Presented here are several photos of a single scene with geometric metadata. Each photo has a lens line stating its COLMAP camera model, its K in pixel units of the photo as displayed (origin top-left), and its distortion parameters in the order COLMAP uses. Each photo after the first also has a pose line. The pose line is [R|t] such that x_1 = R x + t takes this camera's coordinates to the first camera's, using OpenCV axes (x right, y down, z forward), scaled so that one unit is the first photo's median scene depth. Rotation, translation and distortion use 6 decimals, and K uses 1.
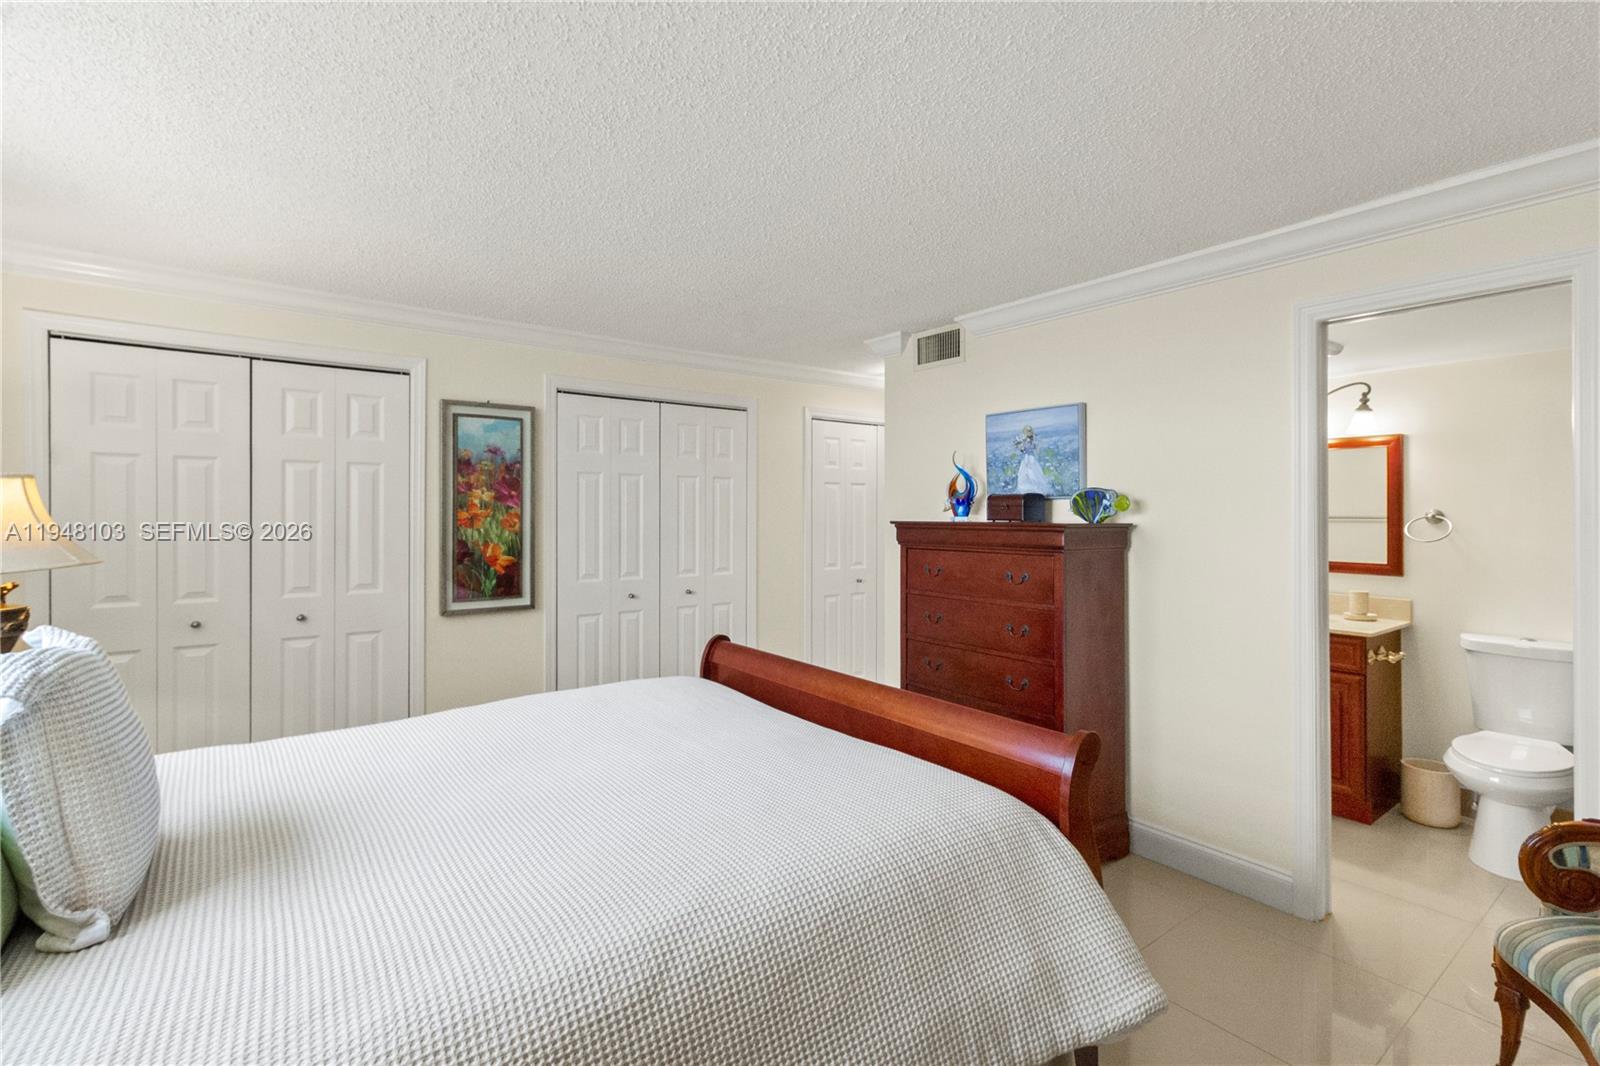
lens RADIAL K [[743.9, 0, 793.0], [0, 743.9, 510.9], [0, 0, 1]] dist [0.004506, 0.002109]
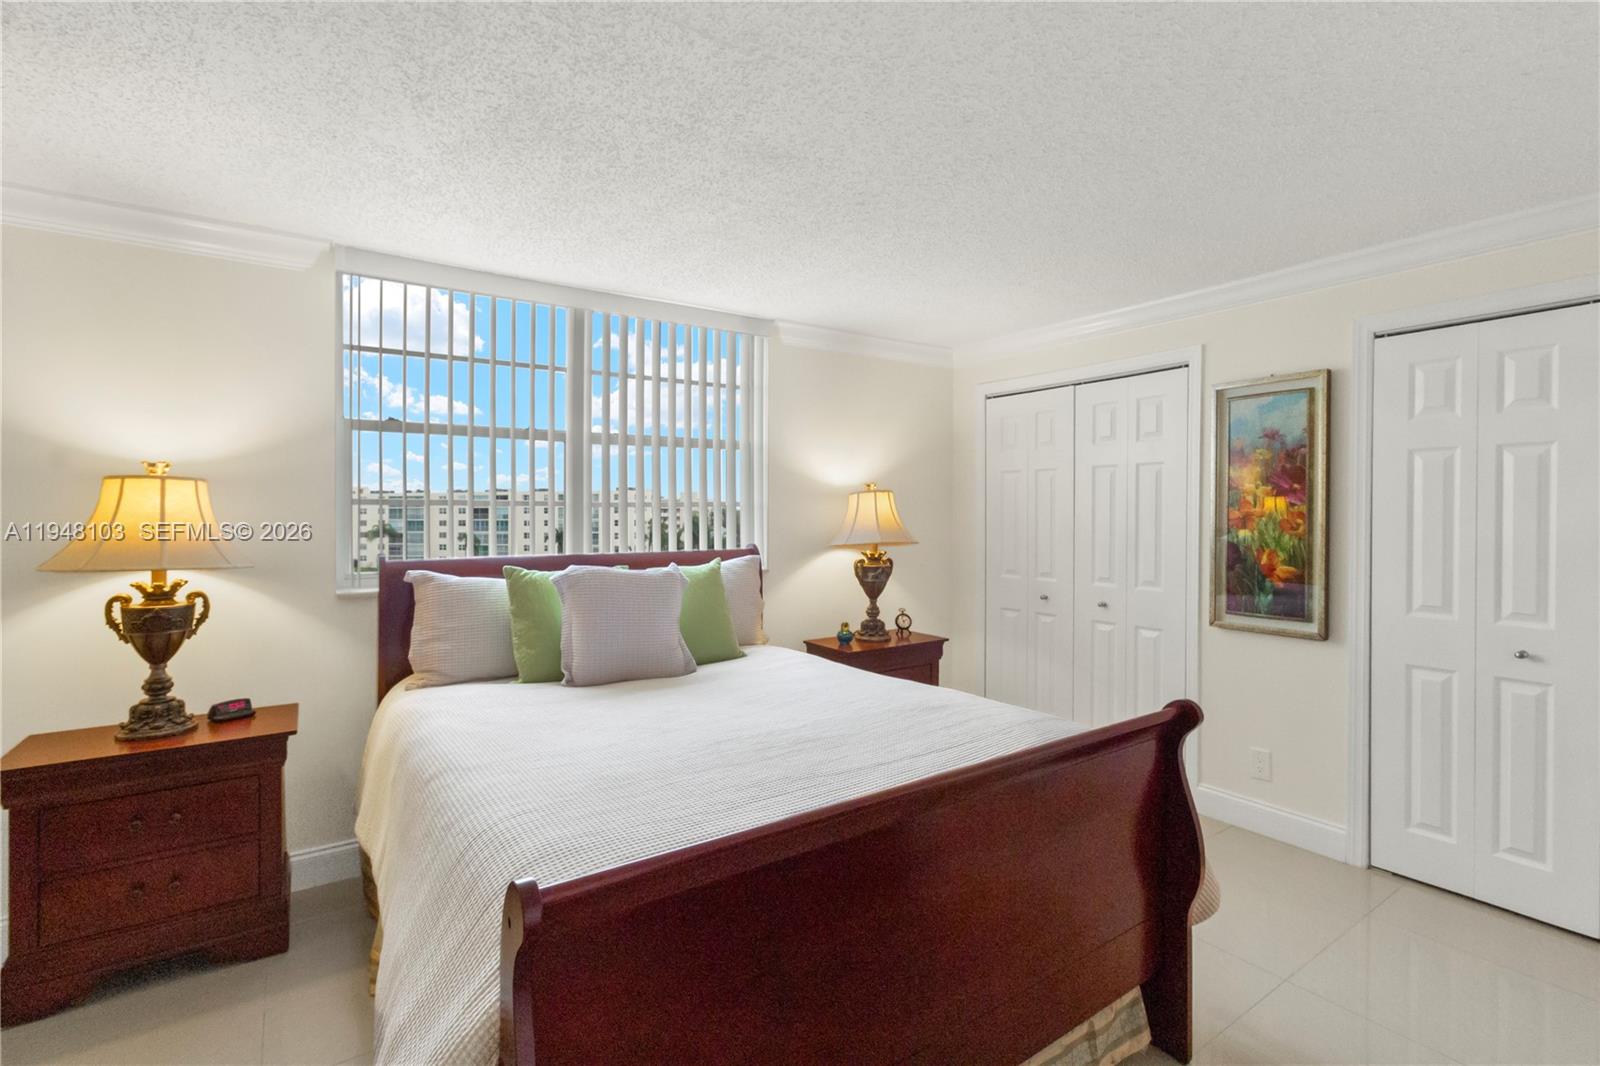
lens RADIAL K [[743.9, 0, 804.4], [0, 743.9, 506.9], [0, 0, 1]] dist [0.004506, 0.002109]
pose [[-0.055170, -0.002449, -0.998474, 0.387394], [0.014197, 0.999894, -0.003237, -0.006332], [0.998376, -0.014354, -0.055129, 0.474817]]
